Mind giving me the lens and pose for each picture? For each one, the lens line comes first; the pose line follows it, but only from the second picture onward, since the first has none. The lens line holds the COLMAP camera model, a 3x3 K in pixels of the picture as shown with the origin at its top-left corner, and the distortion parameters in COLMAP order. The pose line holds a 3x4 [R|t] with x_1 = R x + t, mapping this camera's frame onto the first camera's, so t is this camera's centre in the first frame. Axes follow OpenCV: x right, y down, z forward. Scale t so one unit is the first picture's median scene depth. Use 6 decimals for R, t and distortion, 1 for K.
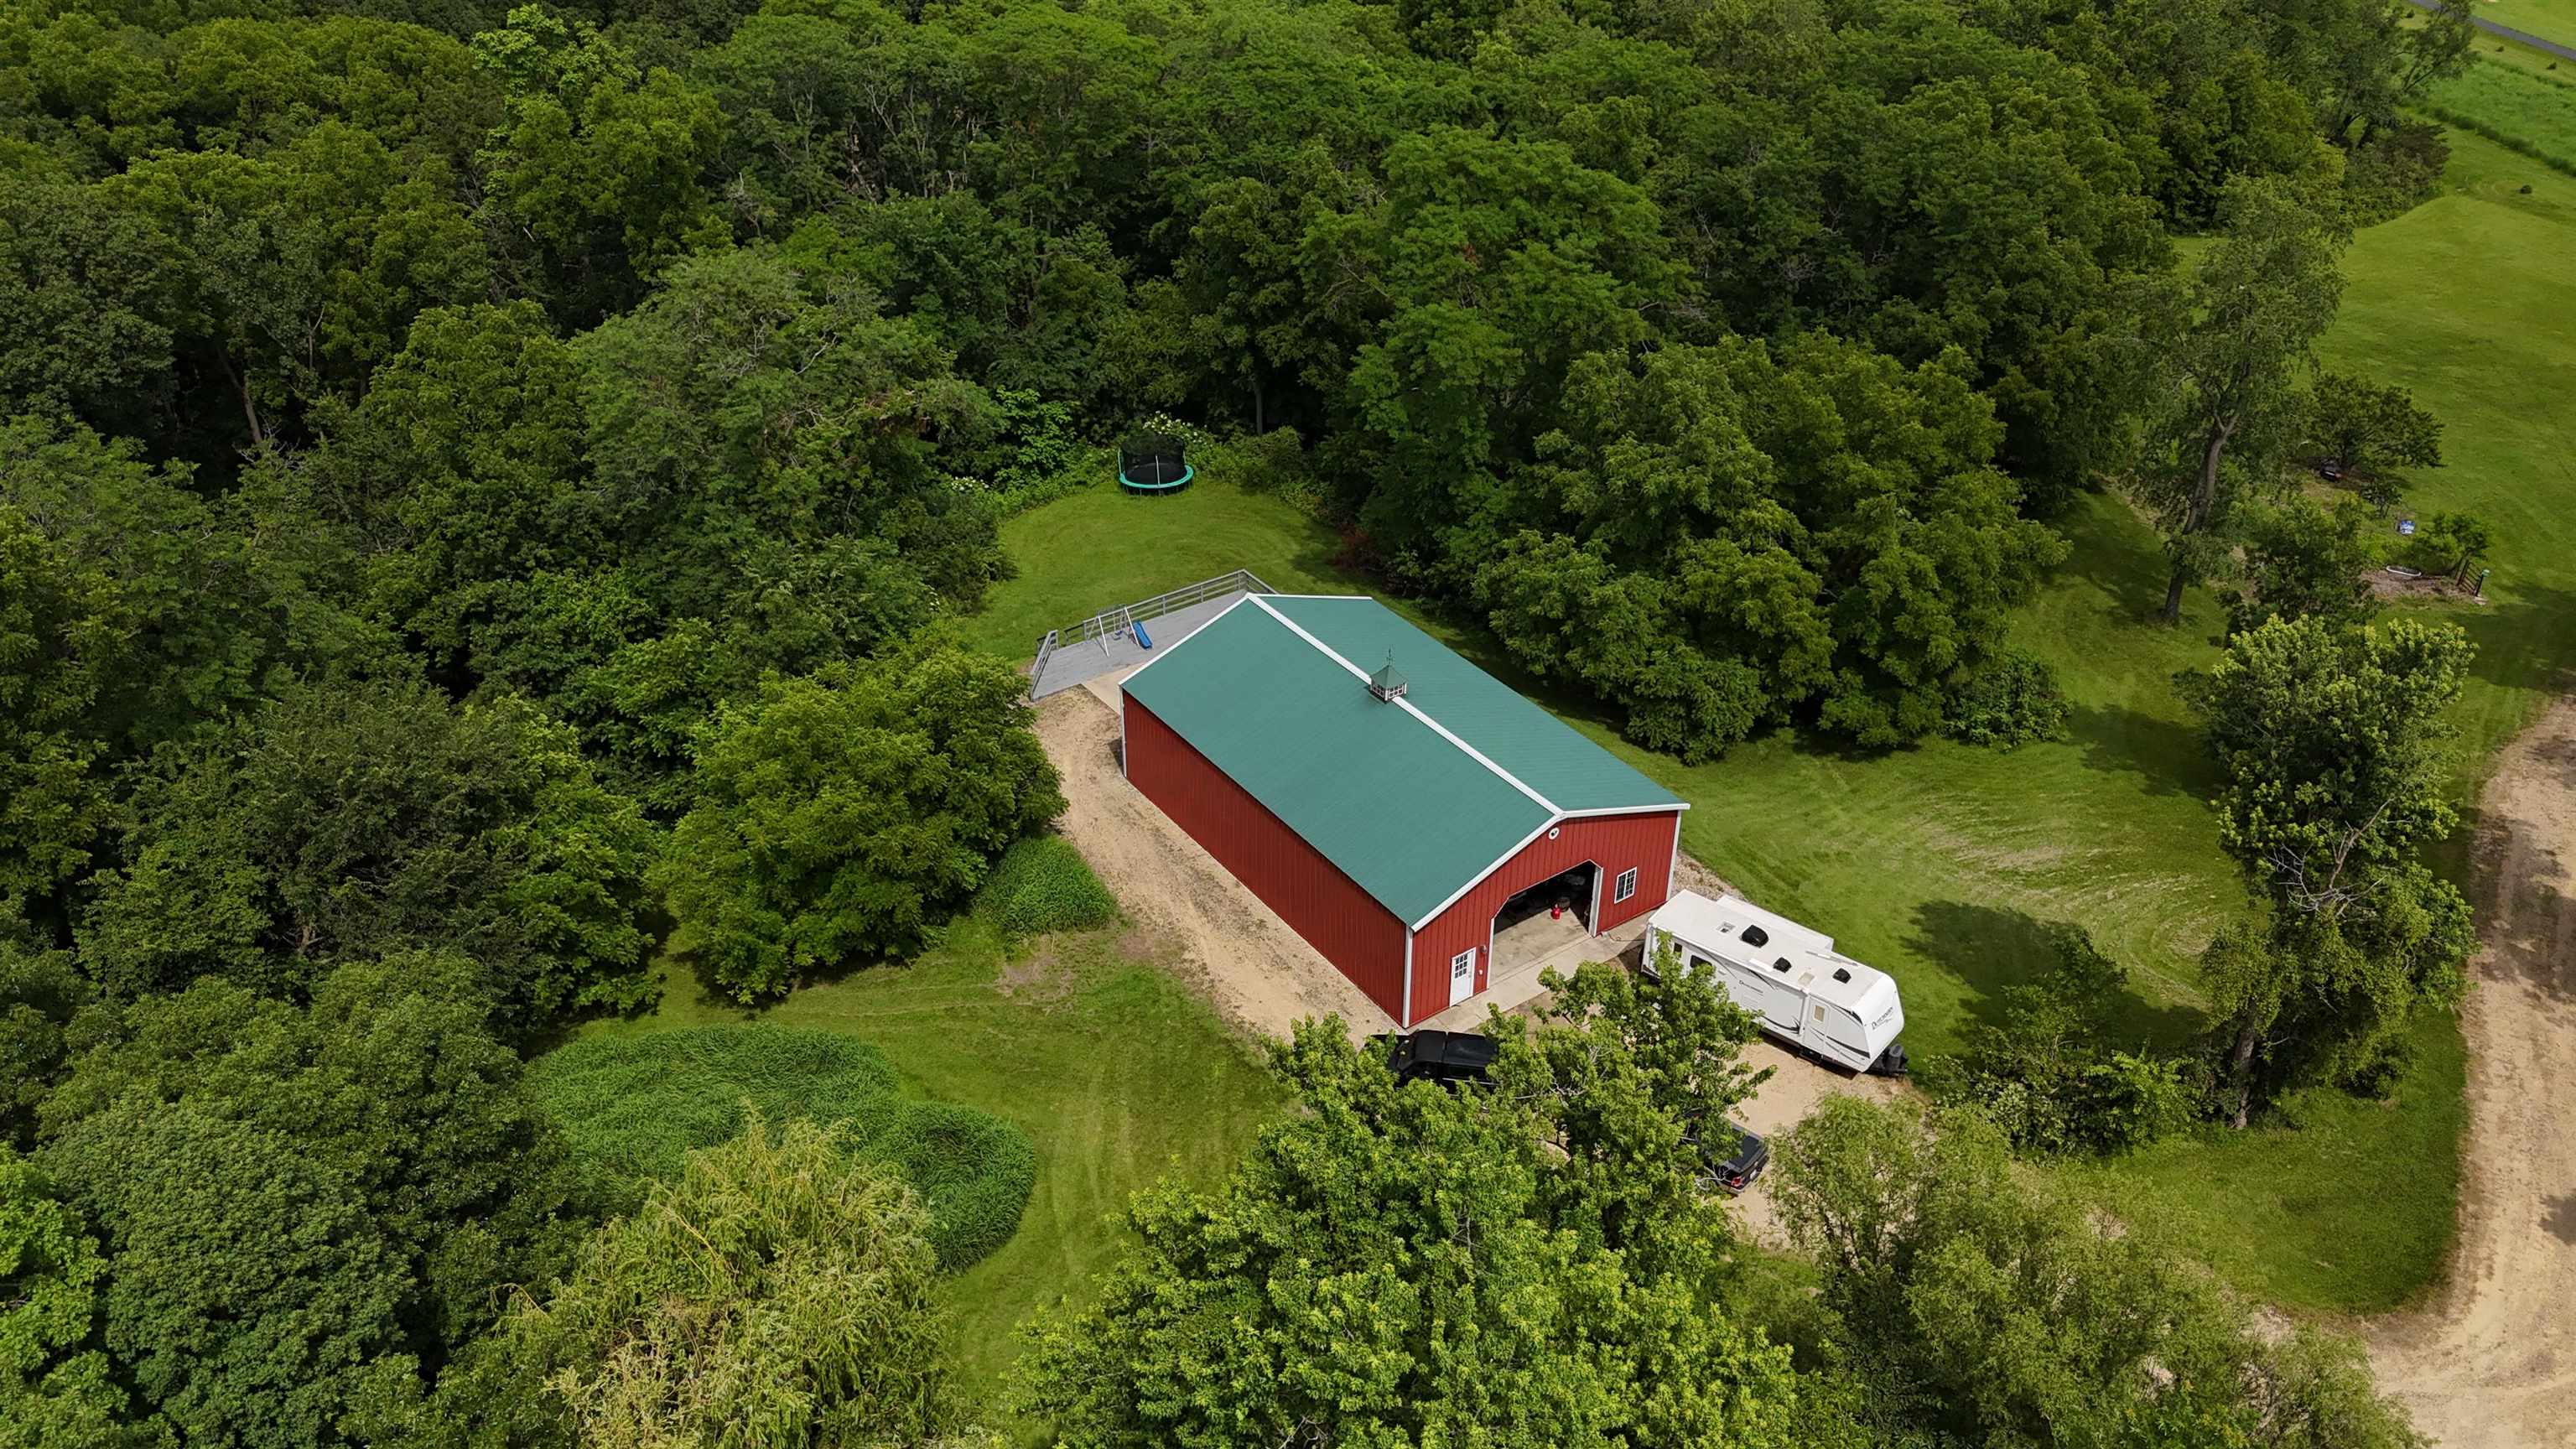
lens RADIAL K [[1911.0, 0, 1289.9], [0, 1911.0, 716.6], [0, 0, 1]] dist [0.079545, -0.080477]
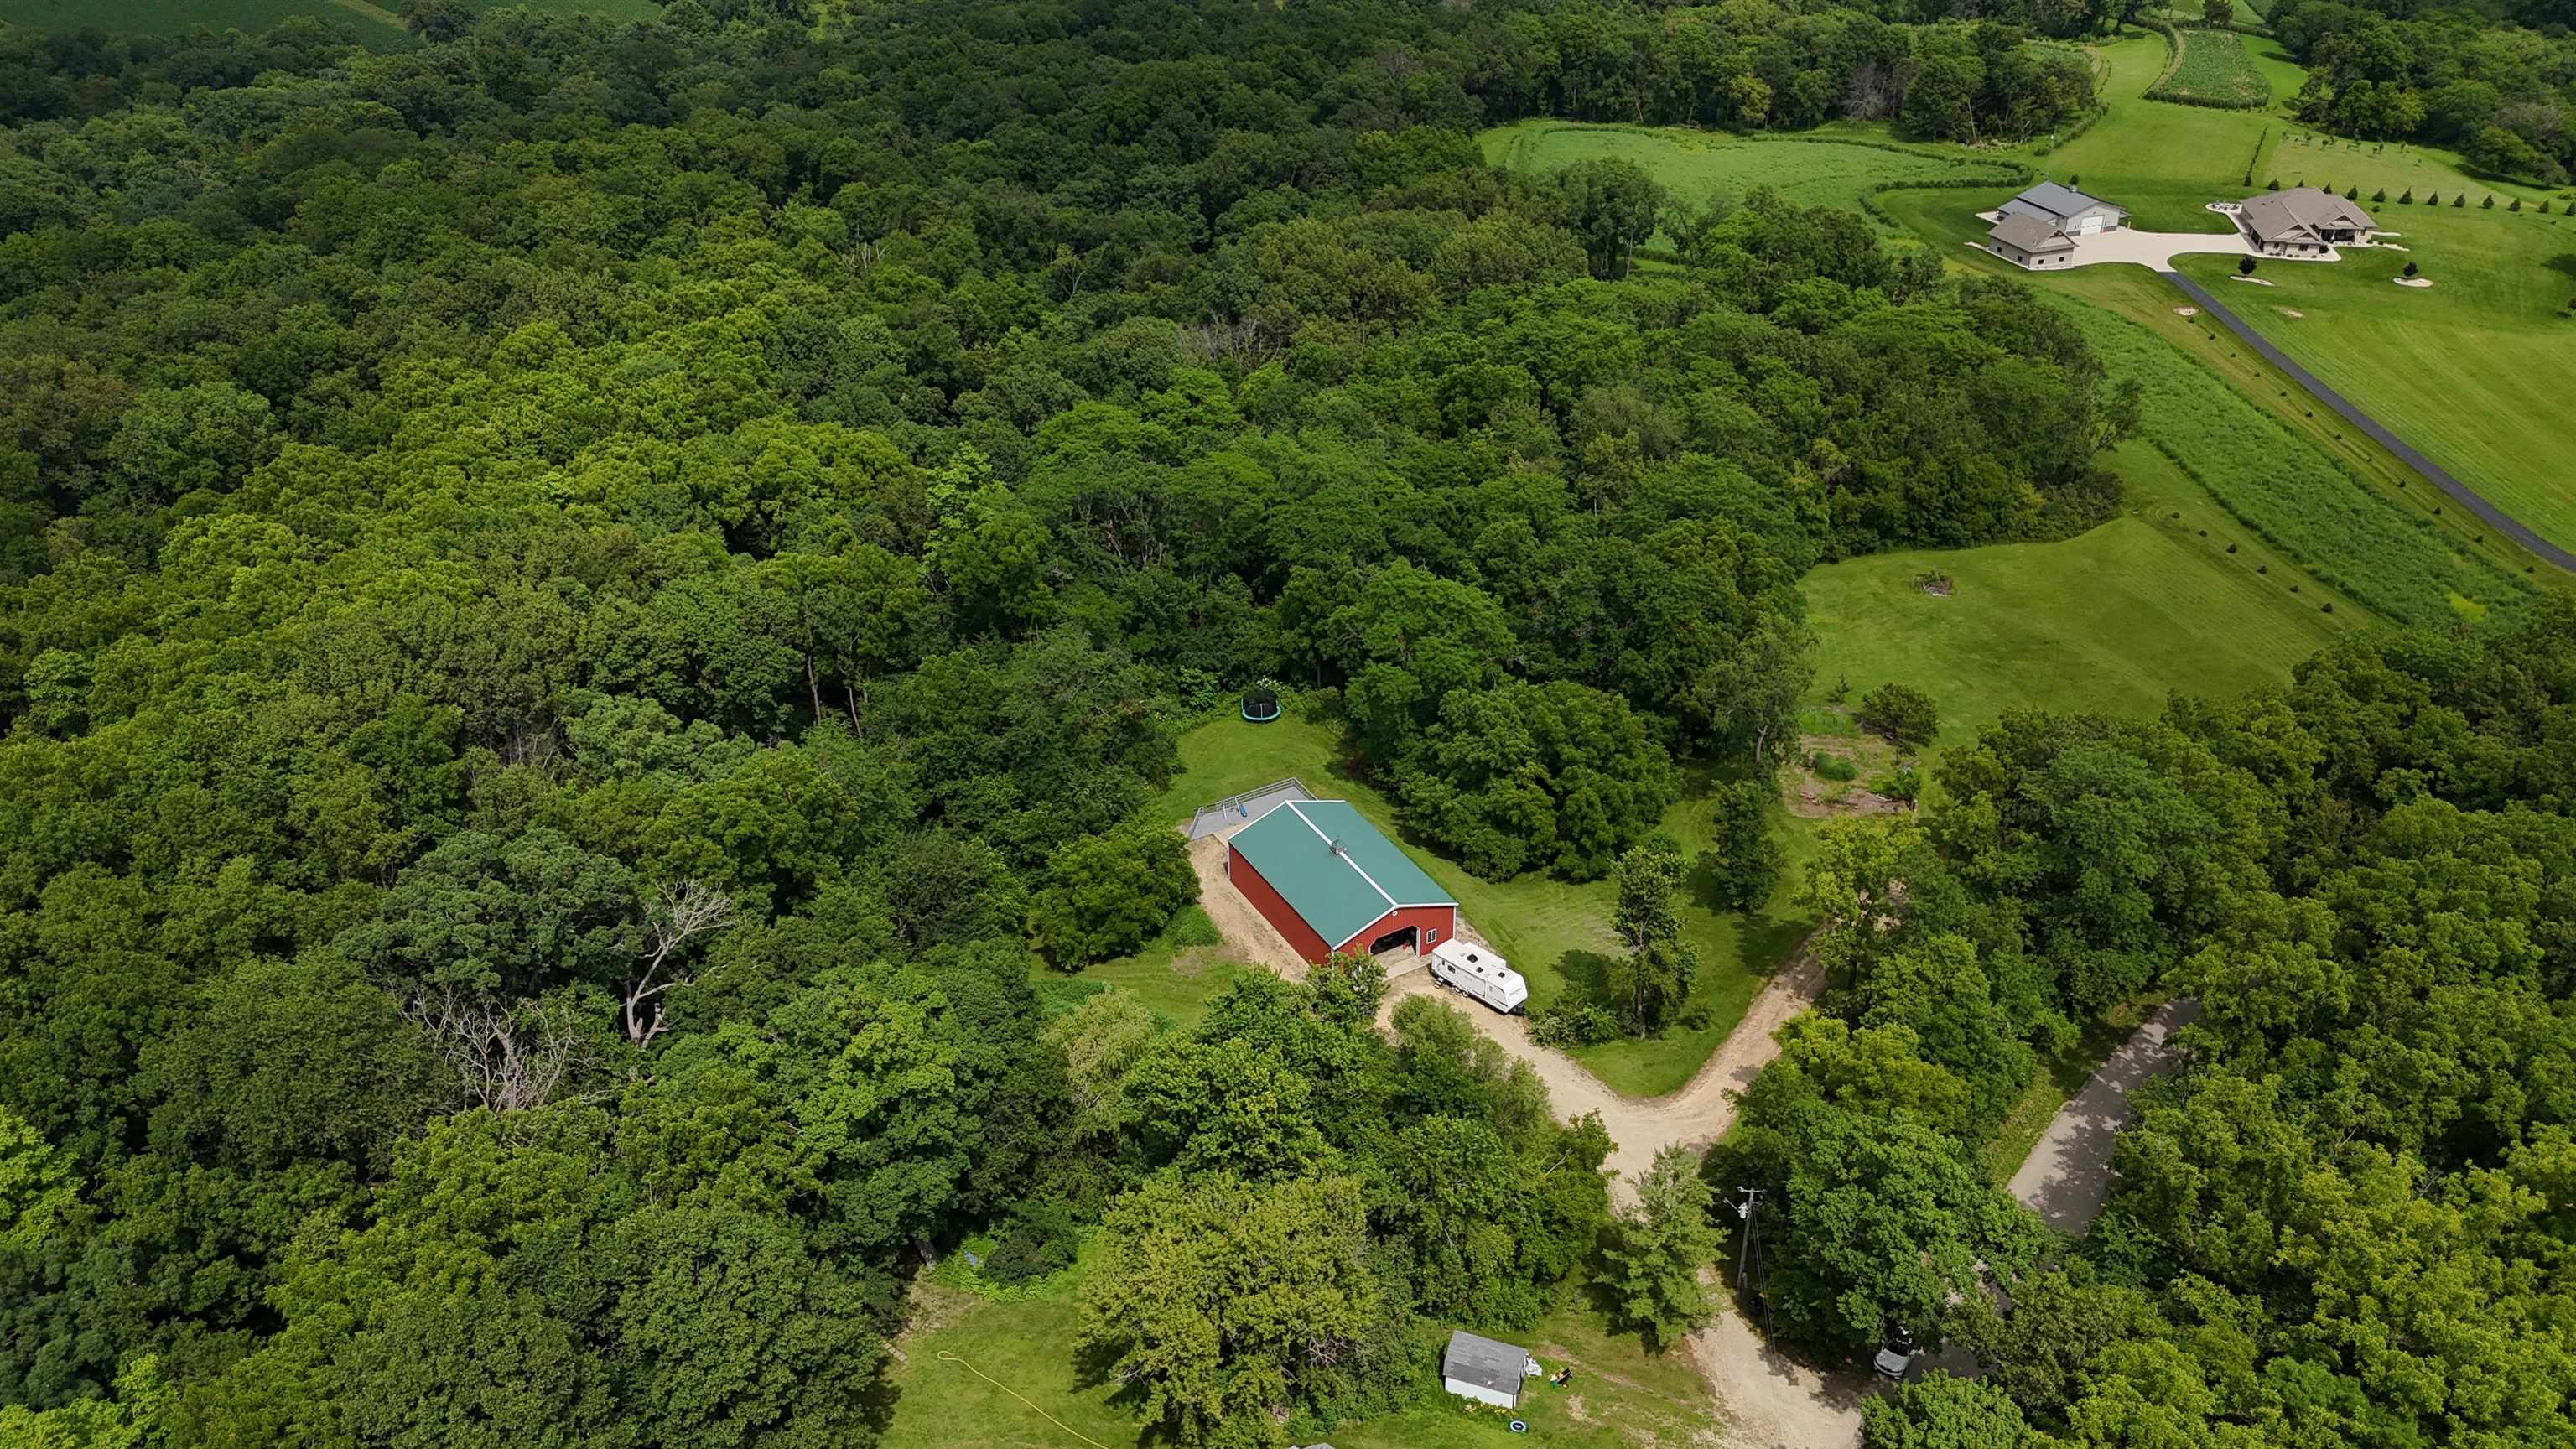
lens RADIAL K [[1911.0, 0, 1289.9], [0, 1911.0, 716.6], [0, 0, 1]] dist [0.079545, -0.080477]
pose [[0.995618, 0.032550, -0.087661, 0.166771], [-0.035110, 0.998996, -0.027818, -0.095383], [0.086667, 0.030774, 0.995762, -1.180204]]
